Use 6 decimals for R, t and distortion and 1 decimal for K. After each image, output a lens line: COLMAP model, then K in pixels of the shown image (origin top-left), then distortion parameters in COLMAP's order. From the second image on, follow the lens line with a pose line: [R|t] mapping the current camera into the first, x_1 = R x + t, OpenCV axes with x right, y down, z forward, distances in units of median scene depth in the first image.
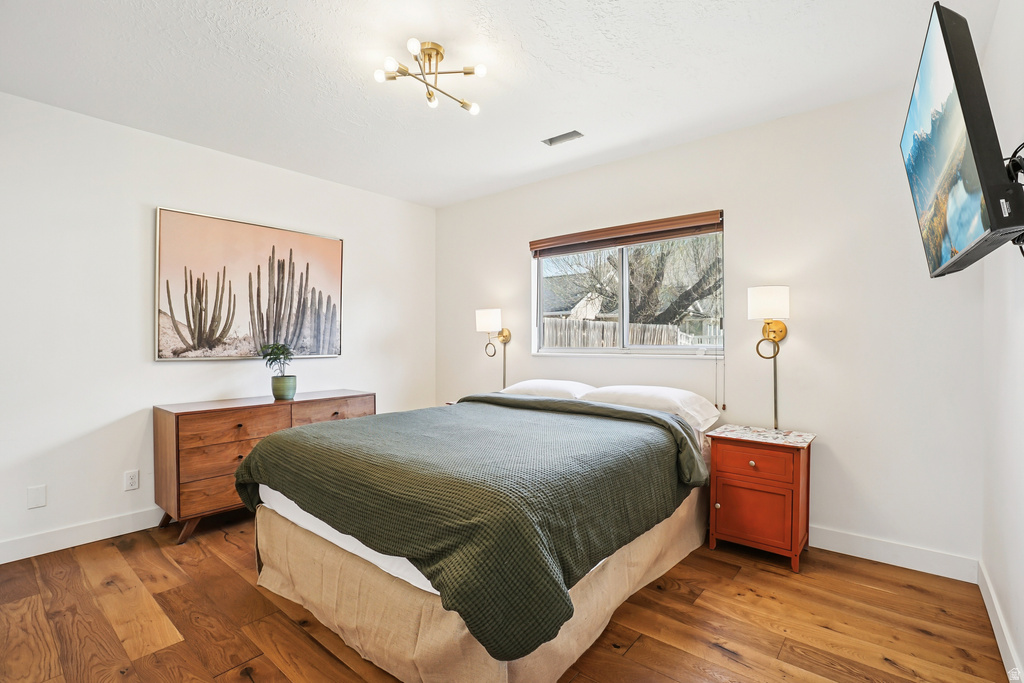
lens RADIAL K [[471.0, 0, 514.7], [0, 471.0, 338.3], [0, 0, 1]] dist [-0.047340, 0.013585]
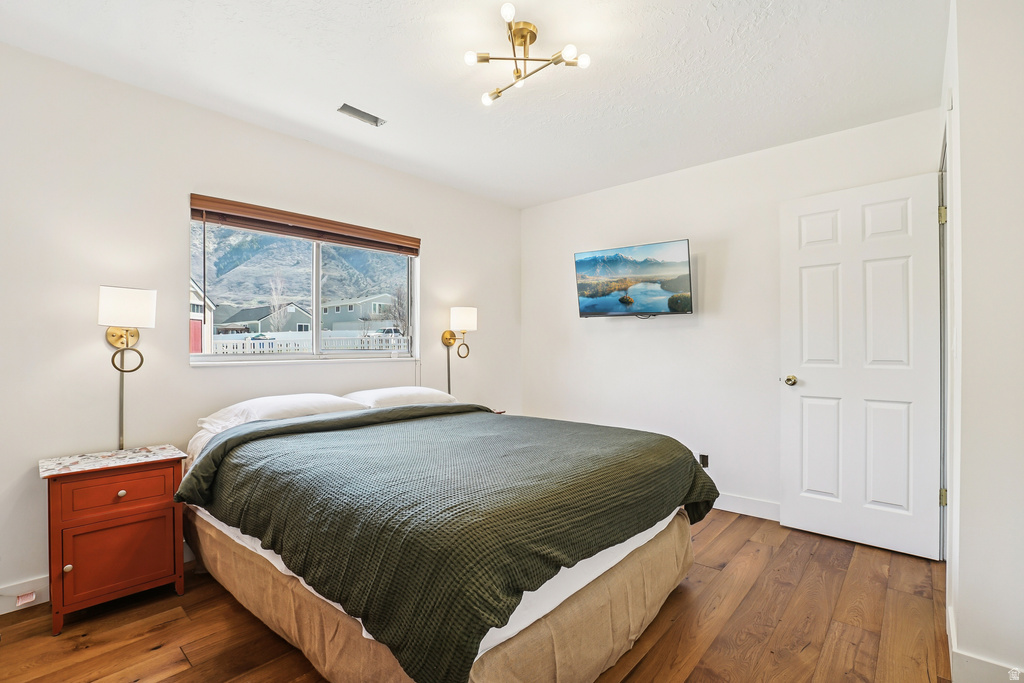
lens RADIAL K [[471.0, 0, 517.7], [0, 471.0, 343.1], [0, 0, 1]] dist [-0.047340, 0.013585]
pose [[0.020462, 0.006644, 0.999769, -0.765801], [-0.001995, 0.999976, -0.006605, 0.007715], [-0.999789, -0.001859, 0.020475, 0.685511]]
